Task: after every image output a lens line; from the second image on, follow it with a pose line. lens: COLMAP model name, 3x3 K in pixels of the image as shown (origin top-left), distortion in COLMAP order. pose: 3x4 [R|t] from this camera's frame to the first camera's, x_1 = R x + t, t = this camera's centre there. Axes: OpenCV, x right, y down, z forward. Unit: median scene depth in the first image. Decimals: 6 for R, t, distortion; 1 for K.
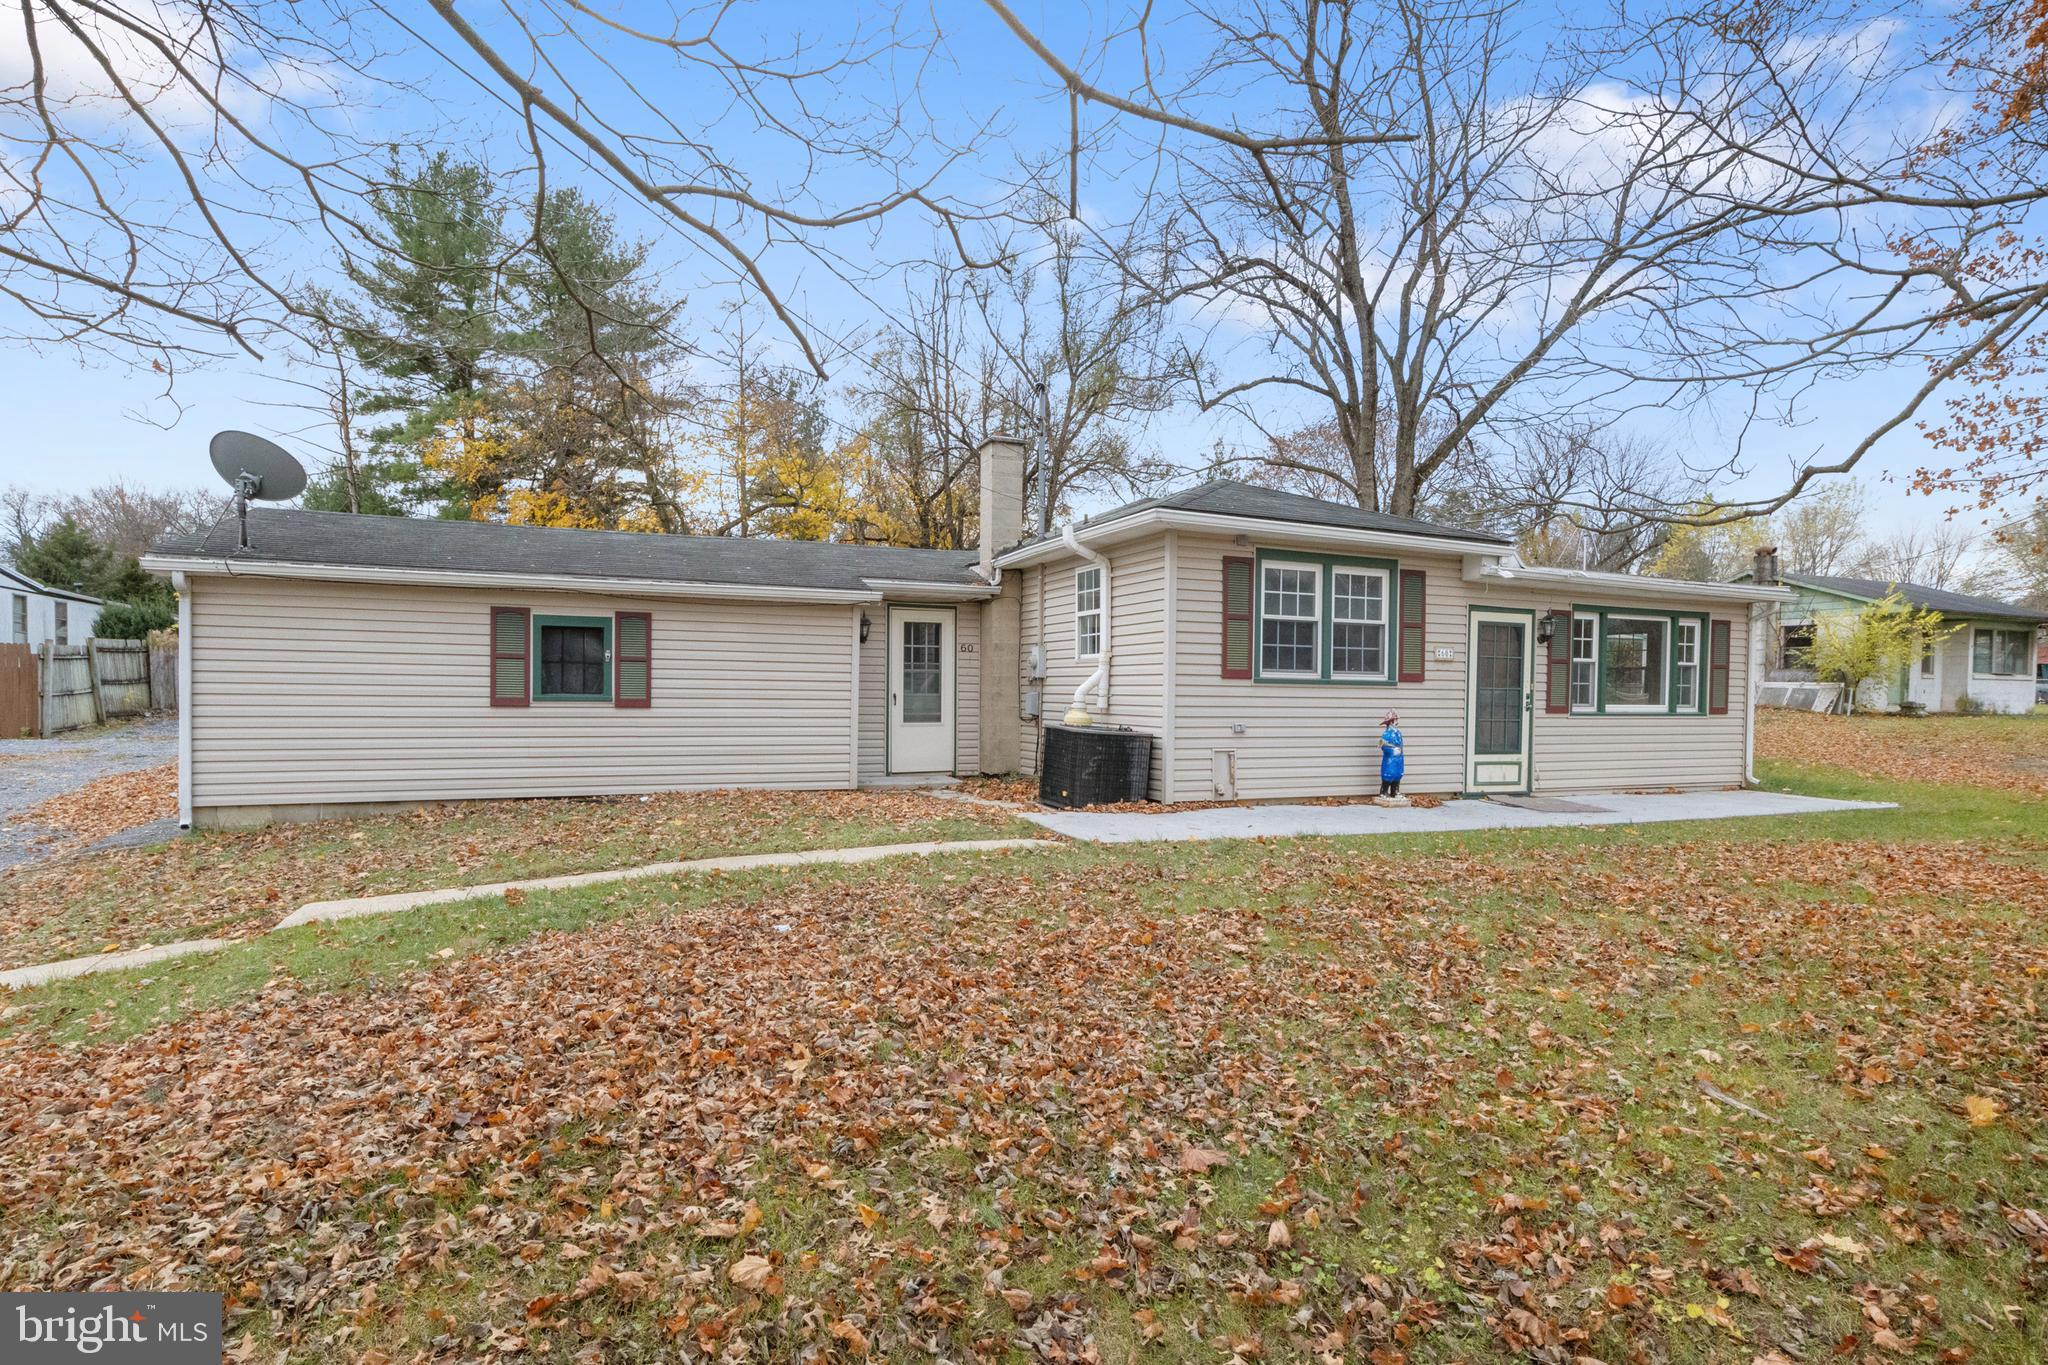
lens RADIAL K [[996.7, 0, 970.7], [0, 996.7, 704.4], [0, 0, 1]] dist [-0.013158, 0.002260]
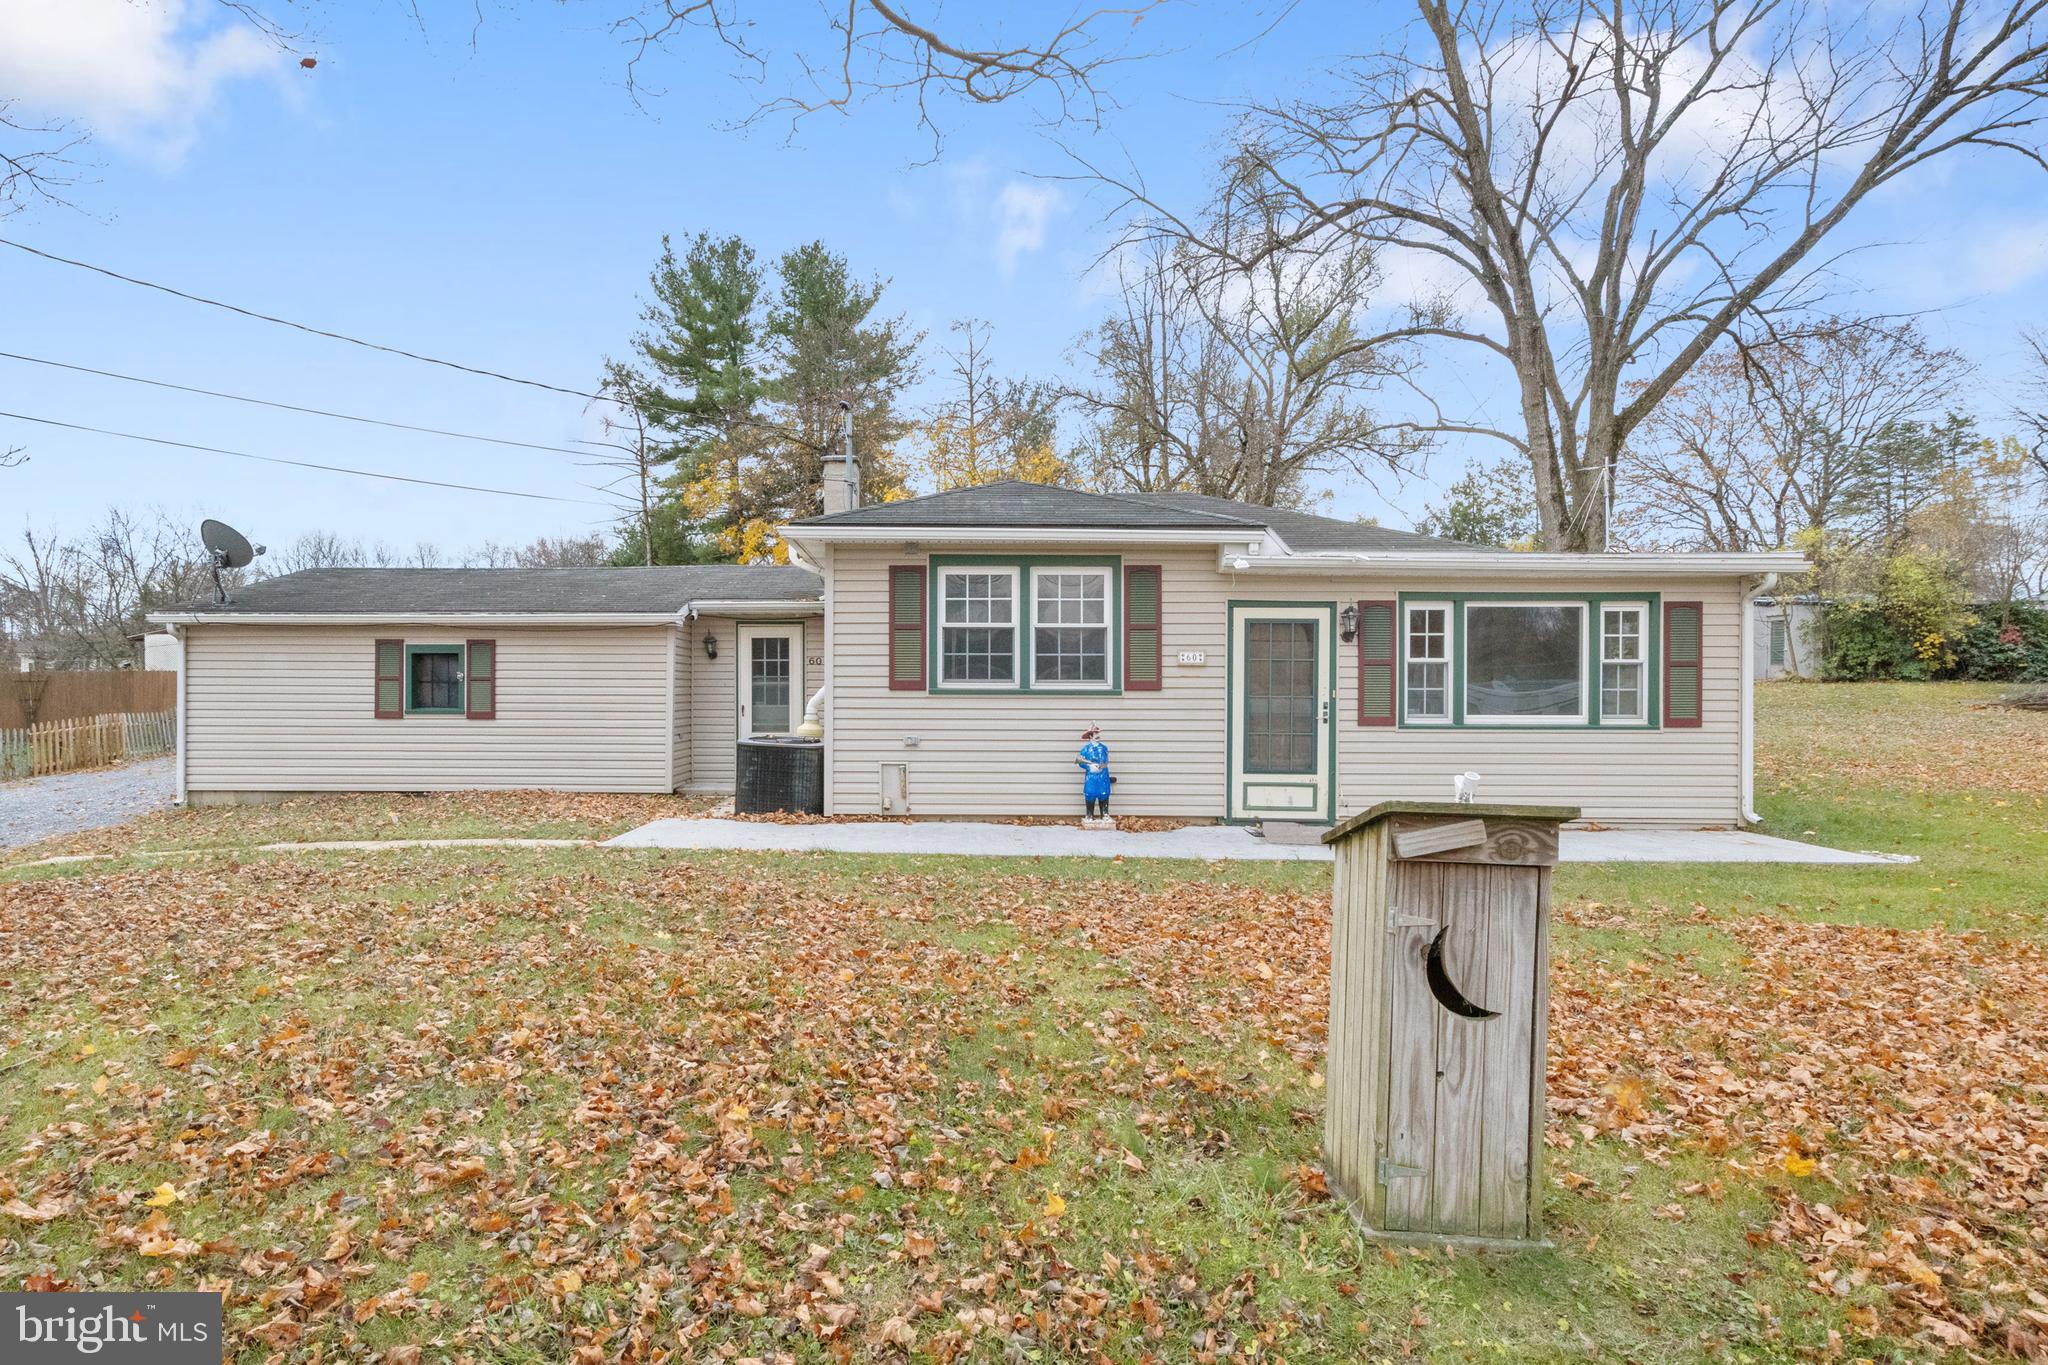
lens RADIAL K [[996.7, 0, 941.5], [0, 996.7, 690.1], [0, 0, 1]] dist [-0.013158, 0.002260]
pose [[0.917795, -0.010579, -0.396913, 0.640951], [0.003576, 0.999825, -0.018380, -0.007350], [0.397038, 0.015450, 0.917672, 0.110413]]
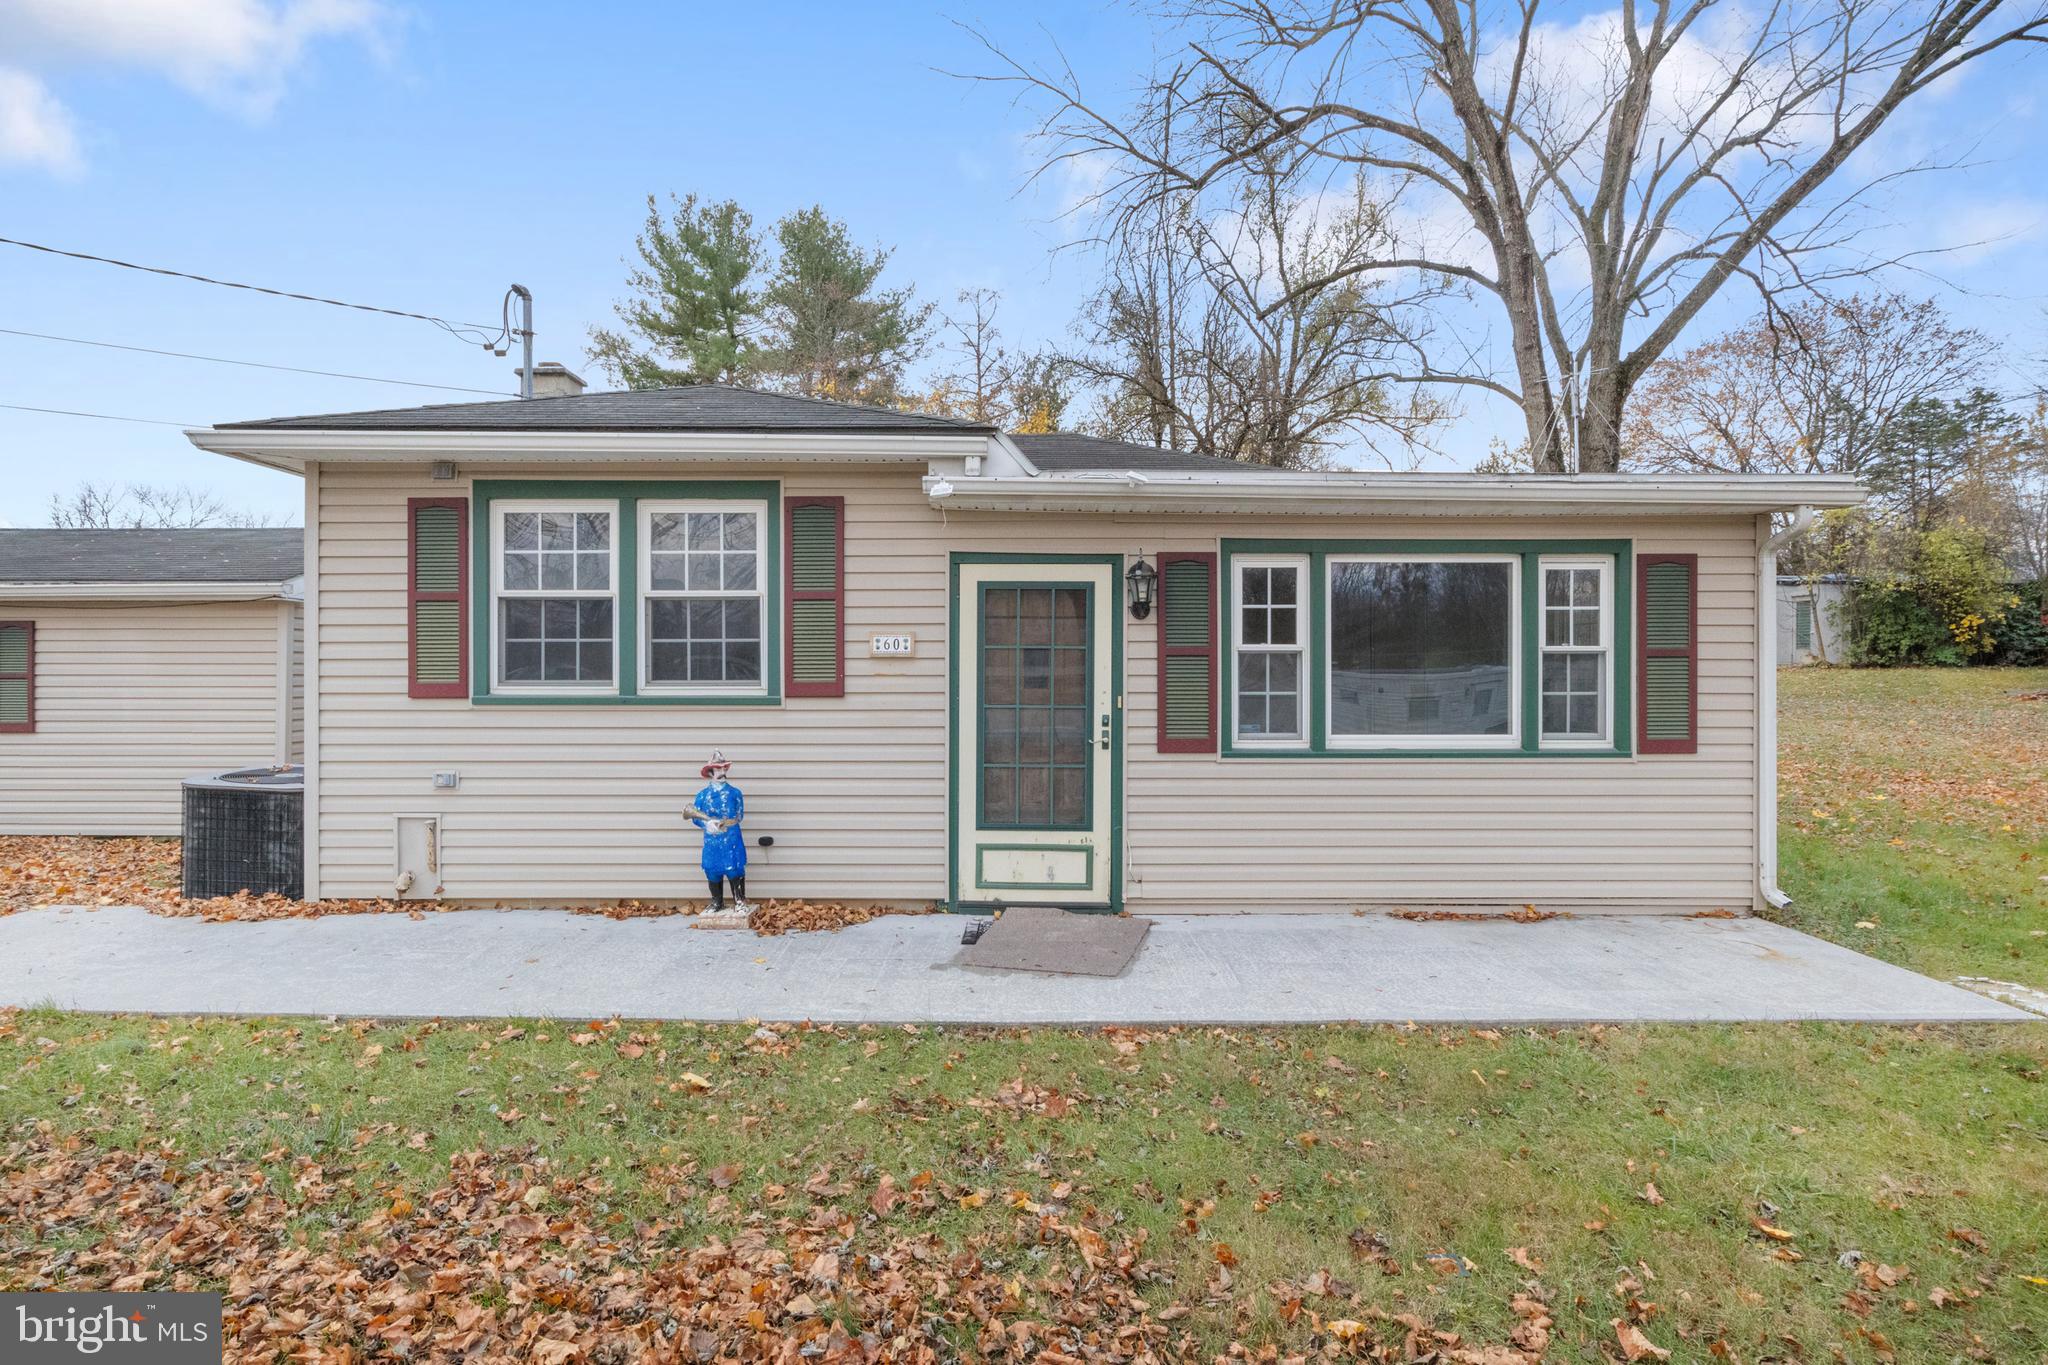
lens RADIAL K [[996.7, 0, 1017.6], [0, 996.7, 672.0], [0, 0, 1]] dist [-0.013158, 0.002260]
pose [[0.929914, -0.014491, -0.367492, 0.763370], [0.007188, 0.999749, -0.021235, -0.024663], [0.367708, 0.017106, 0.929784, 0.532342]]
